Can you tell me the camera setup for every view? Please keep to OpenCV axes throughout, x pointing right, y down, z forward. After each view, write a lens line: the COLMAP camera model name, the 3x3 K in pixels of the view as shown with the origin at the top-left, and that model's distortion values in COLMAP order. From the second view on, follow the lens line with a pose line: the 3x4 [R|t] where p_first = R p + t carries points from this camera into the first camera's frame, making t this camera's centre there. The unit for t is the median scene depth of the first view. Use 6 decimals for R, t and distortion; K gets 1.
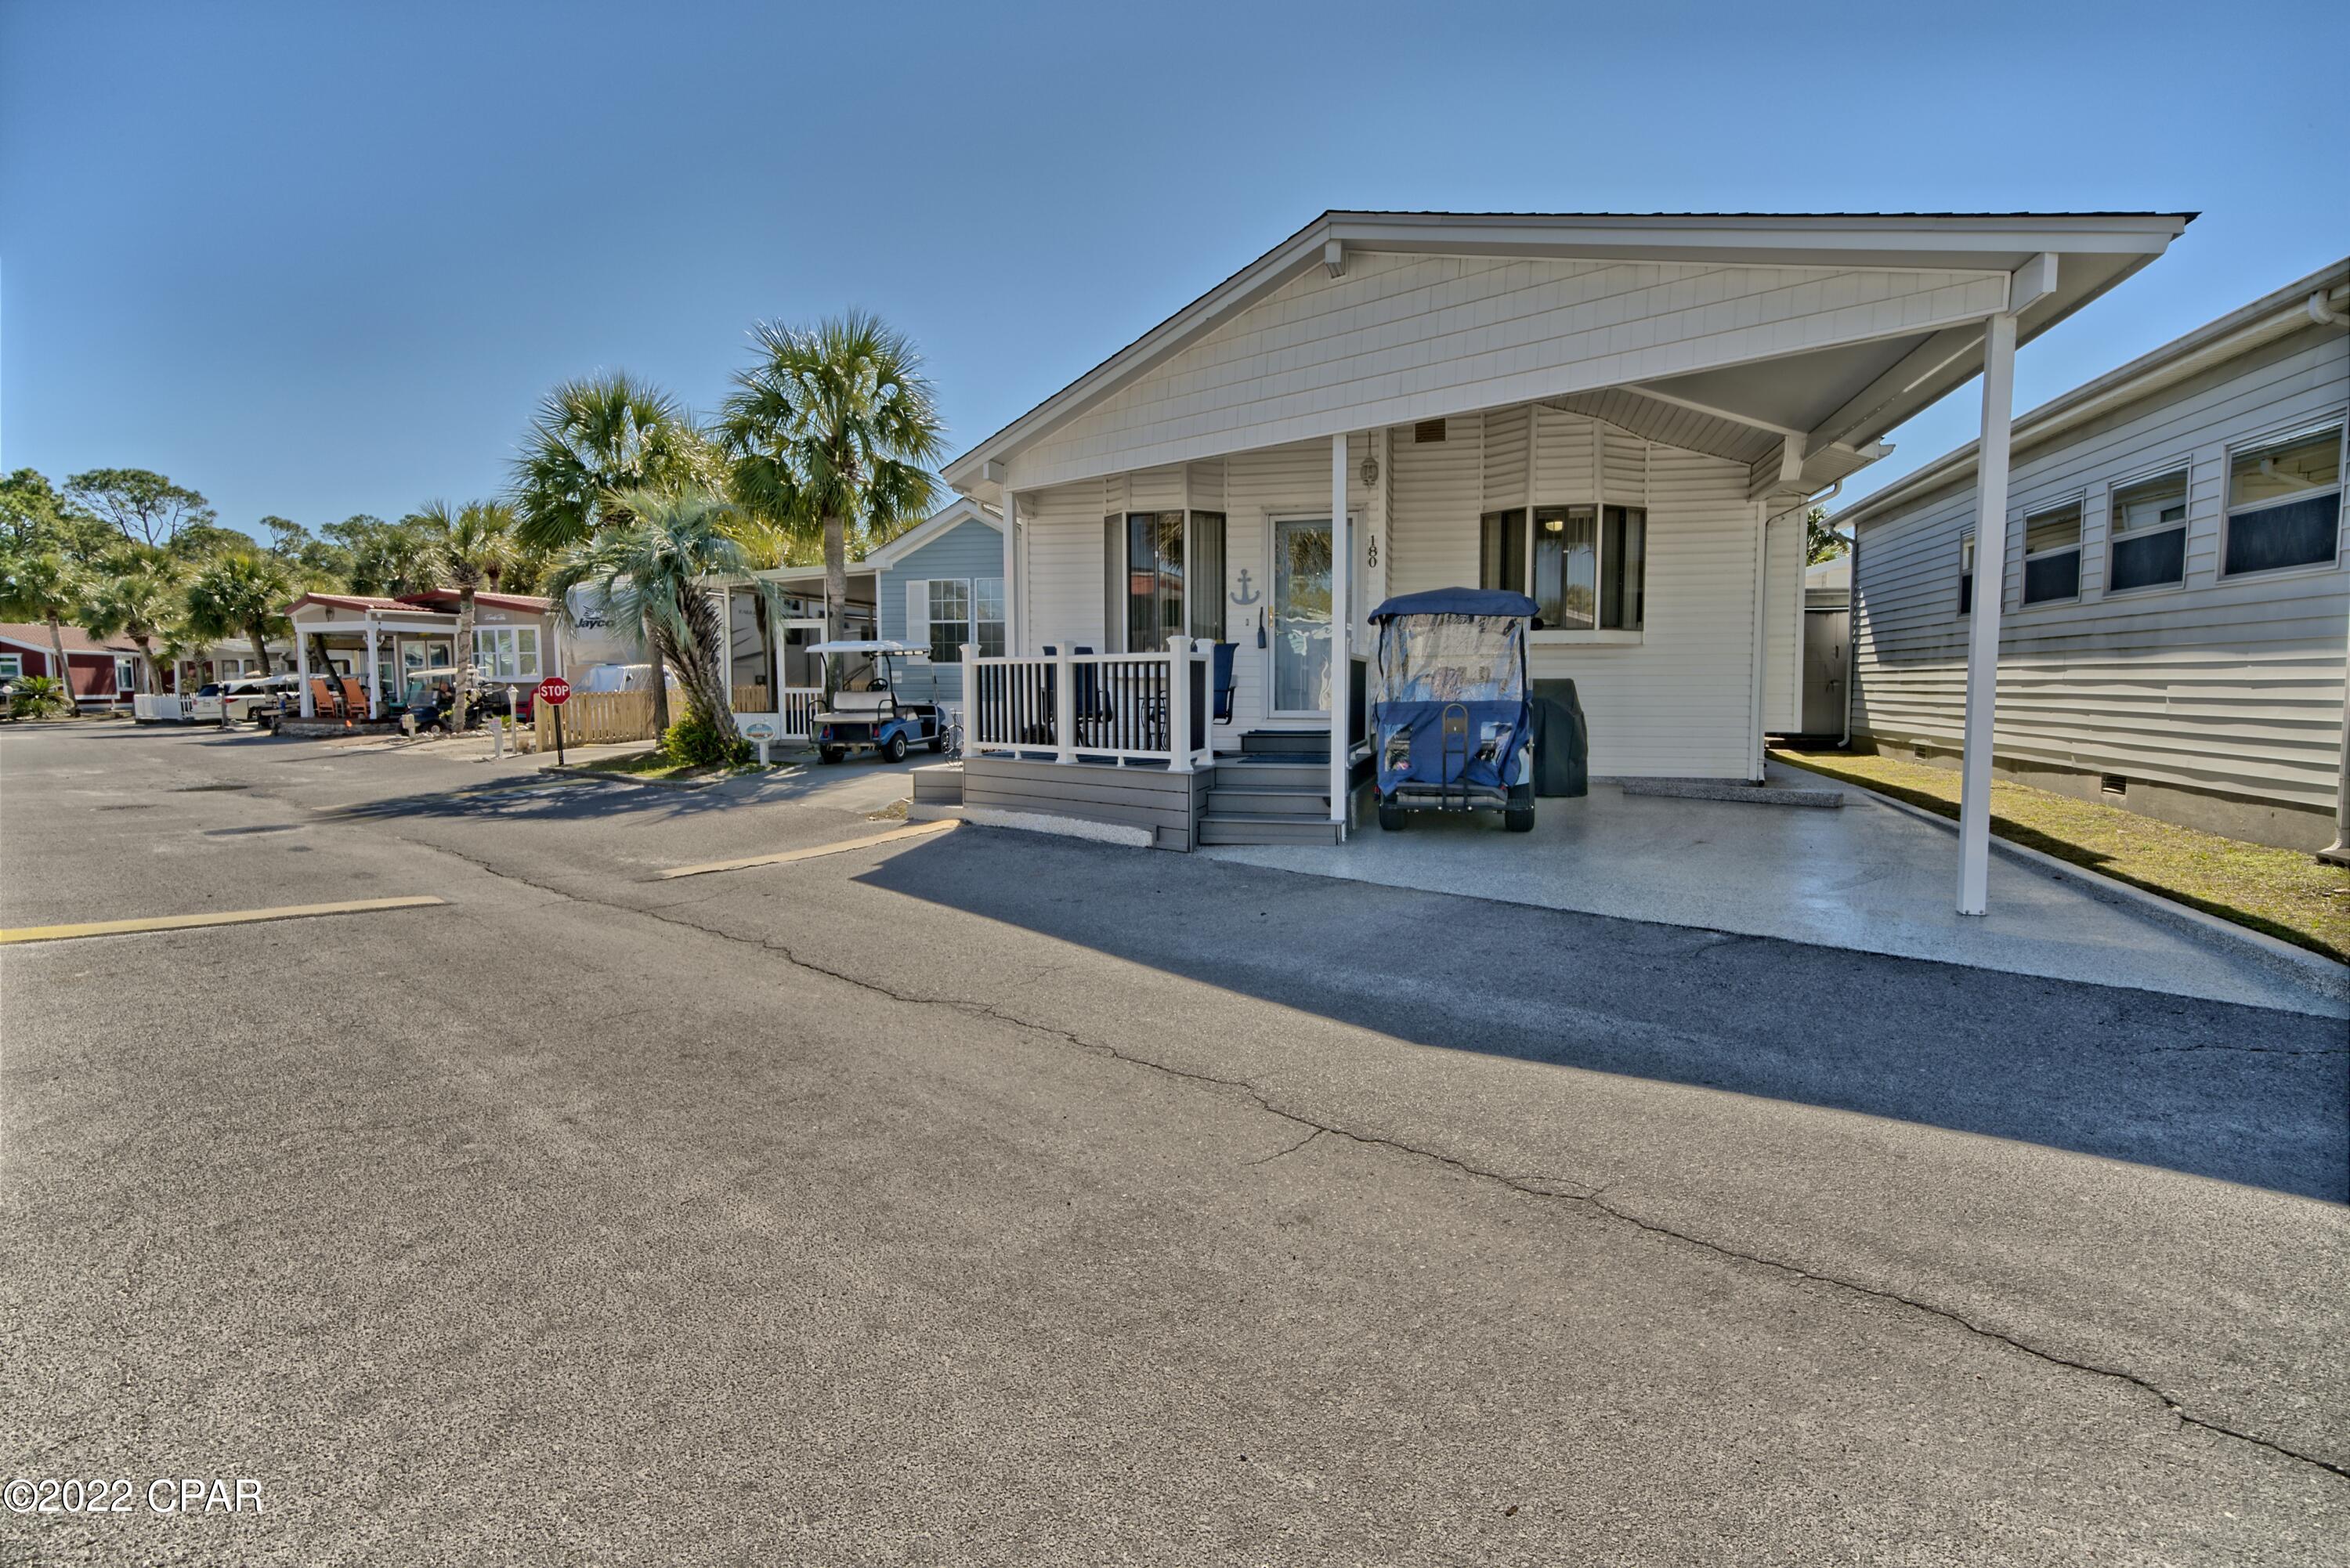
lens RADIAL K [[1207.0, 0, 1180.5], [0, 1207.0, 790.2], [0, 0, 1]] dist [0.028549, 0.000439]
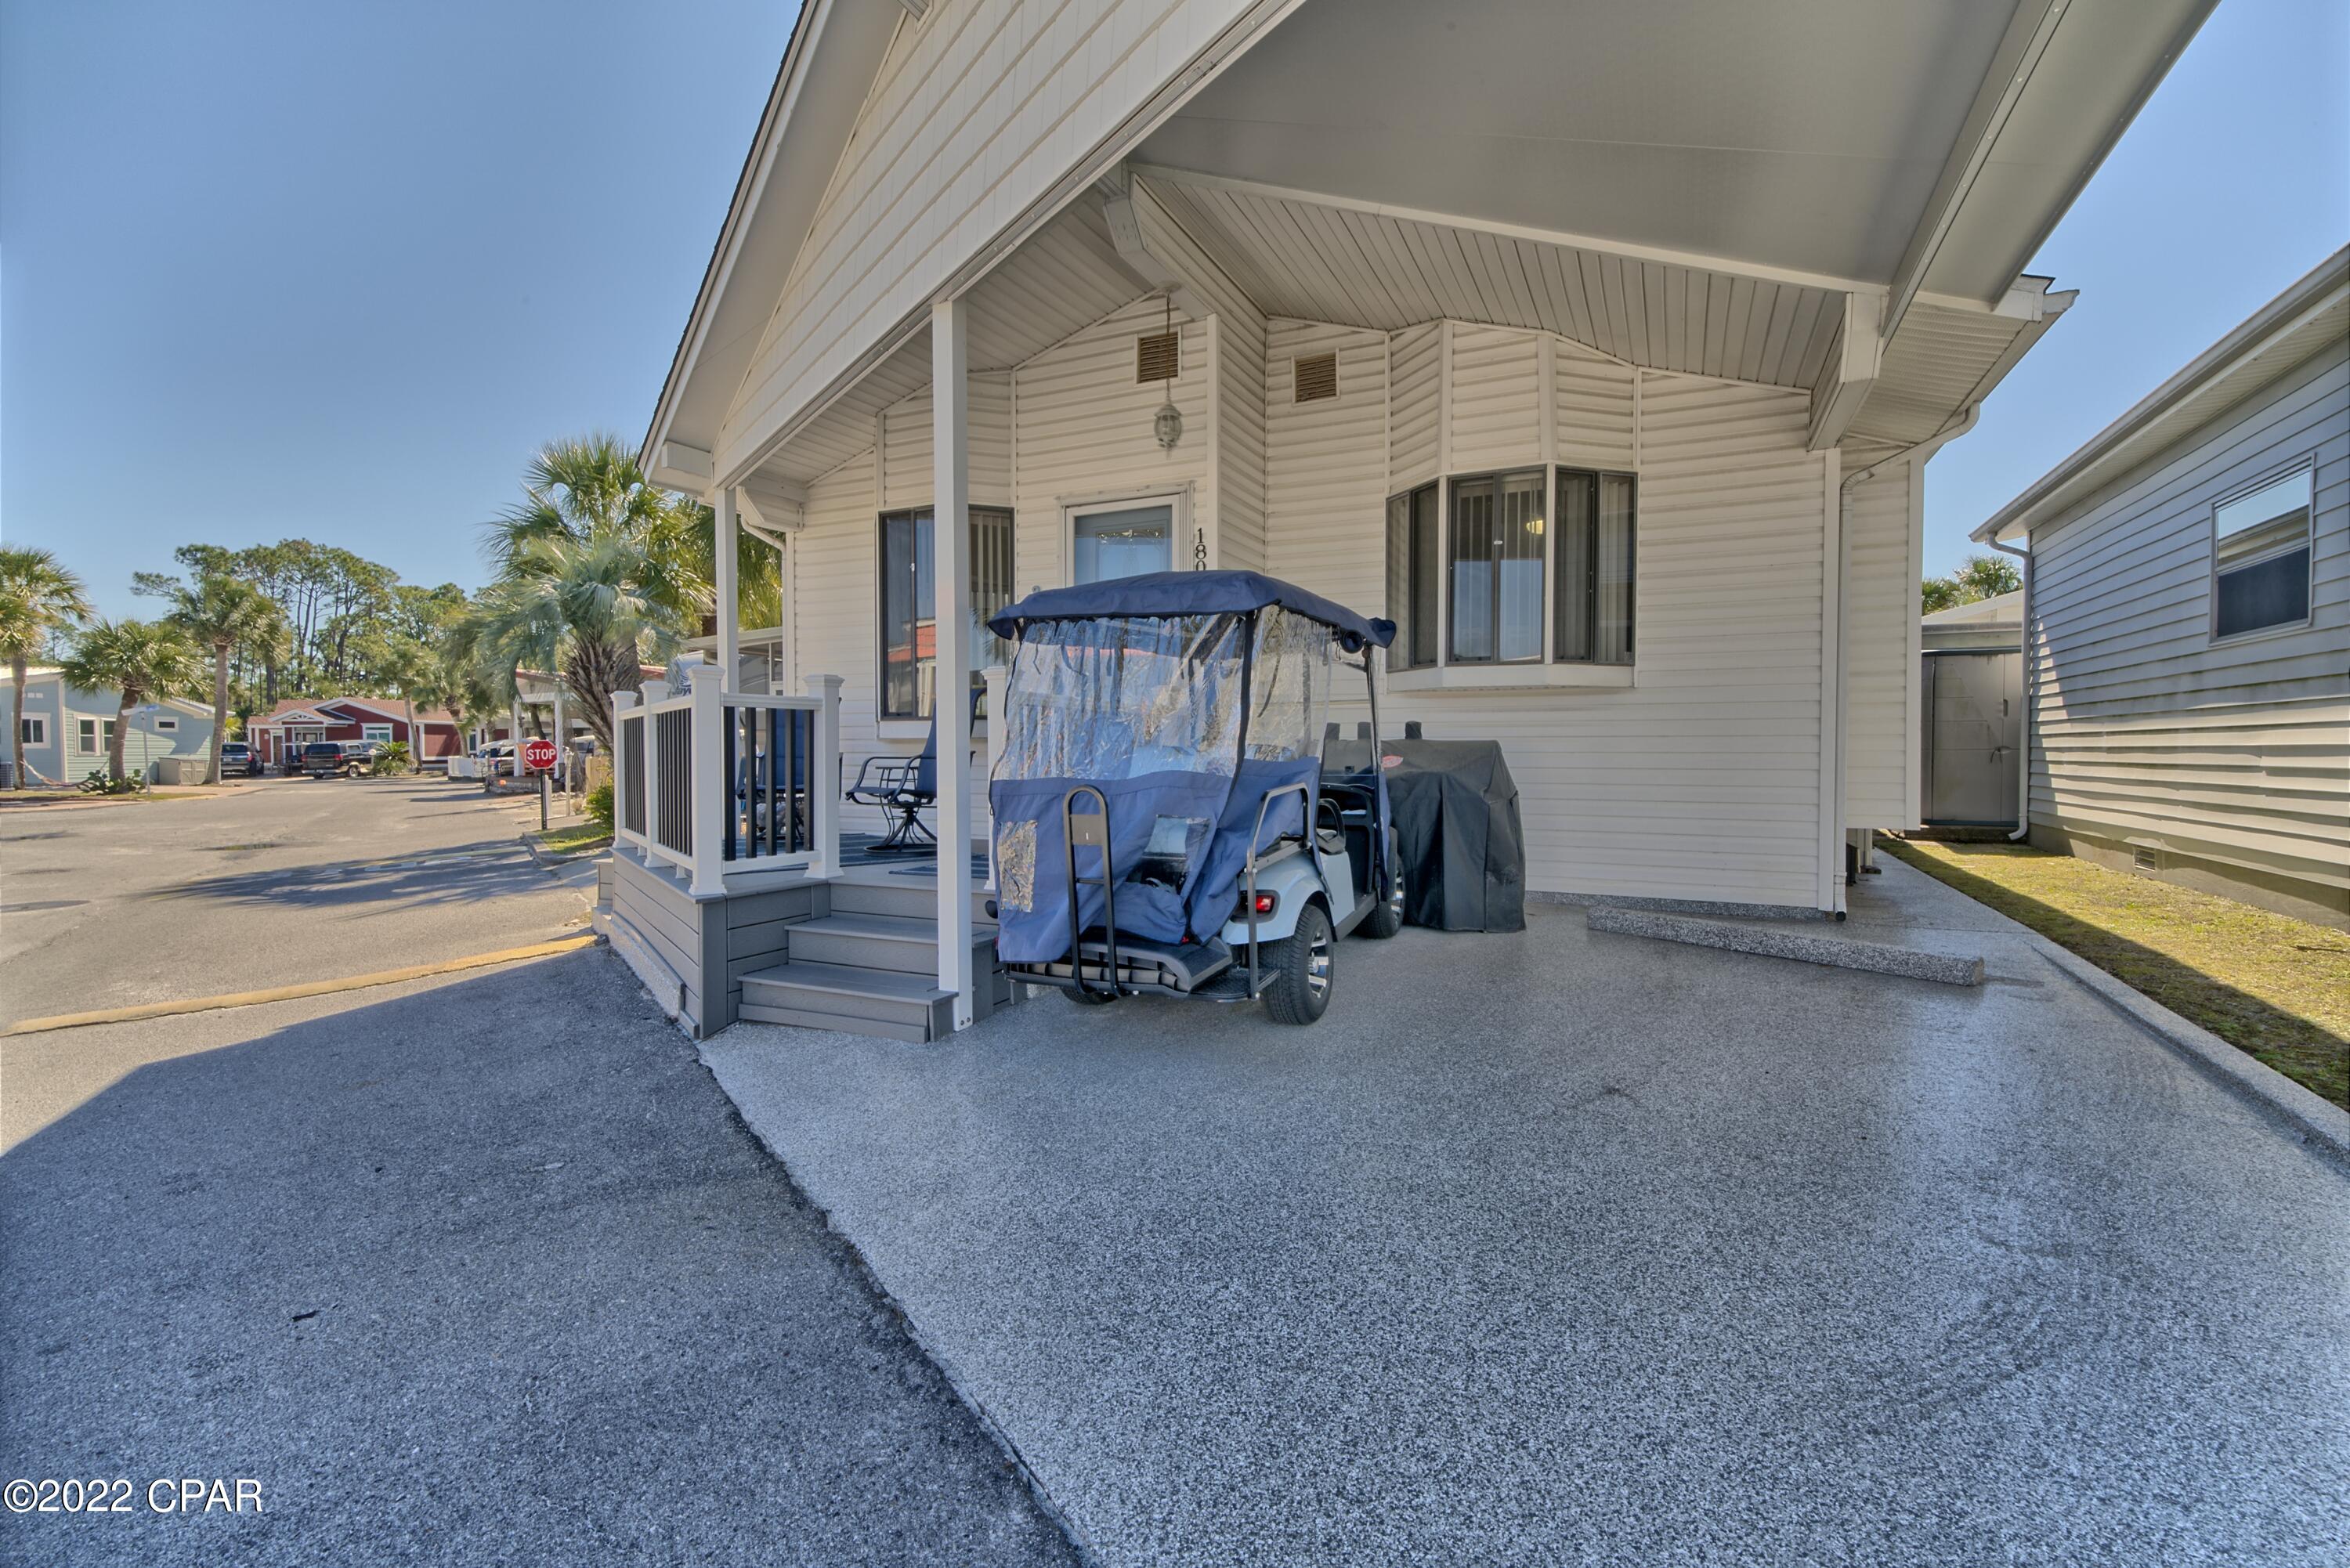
lens RADIAL K [[1050.7, 0, 1176.4], [0, 1050.7, 788.5], [0, 0, 1]] dist [0.017553, -0.000078]
pose [[0.982311, 0.010278, -0.186974, 0.250110], [-0.019605, 0.998650, -0.048100, -0.036676], [0.186227, 0.050915, 0.981187, 0.419184]]
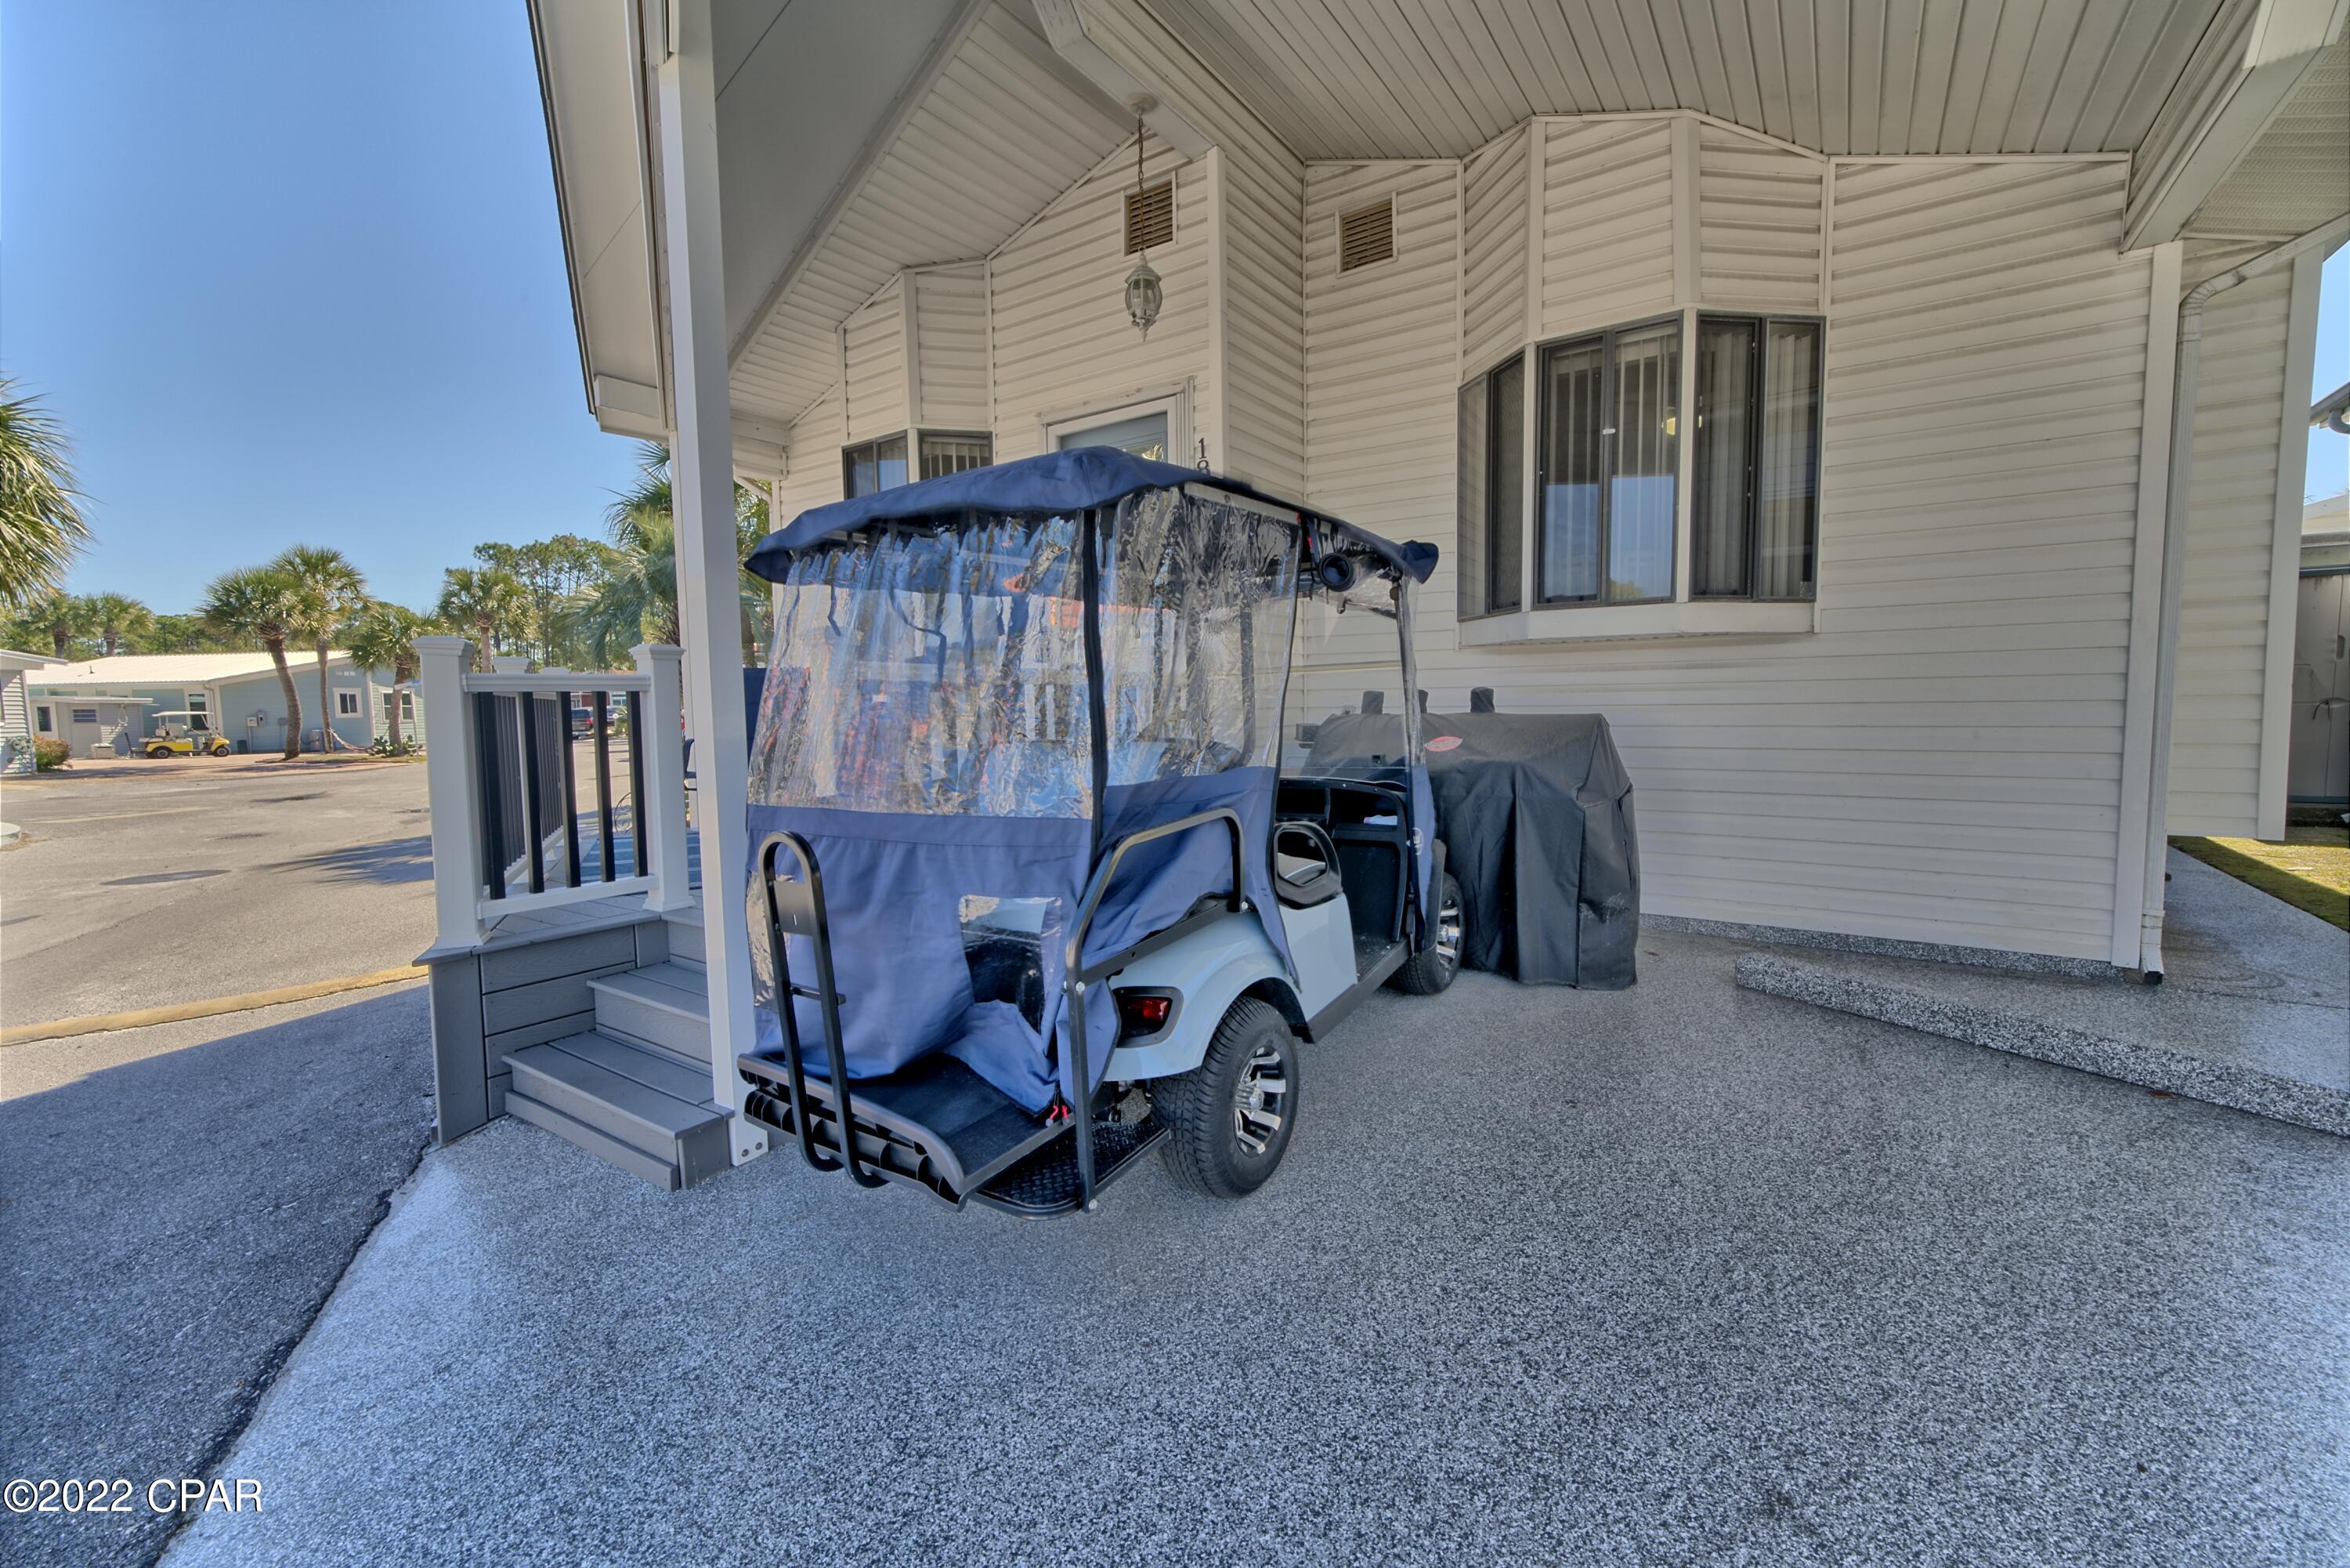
lens RADIAL K [[978.7, 0, 1175.0], [0, 978.7, 784.0], [0, 0, 1]] dist [0.000201, 0.005076]
pose [[0.941842, 0.017115, -0.335620, 0.283041], [-0.017762, 0.999842, 0.001142, -0.061941], [0.335587, 0.004886, 0.941997, 0.587623]]
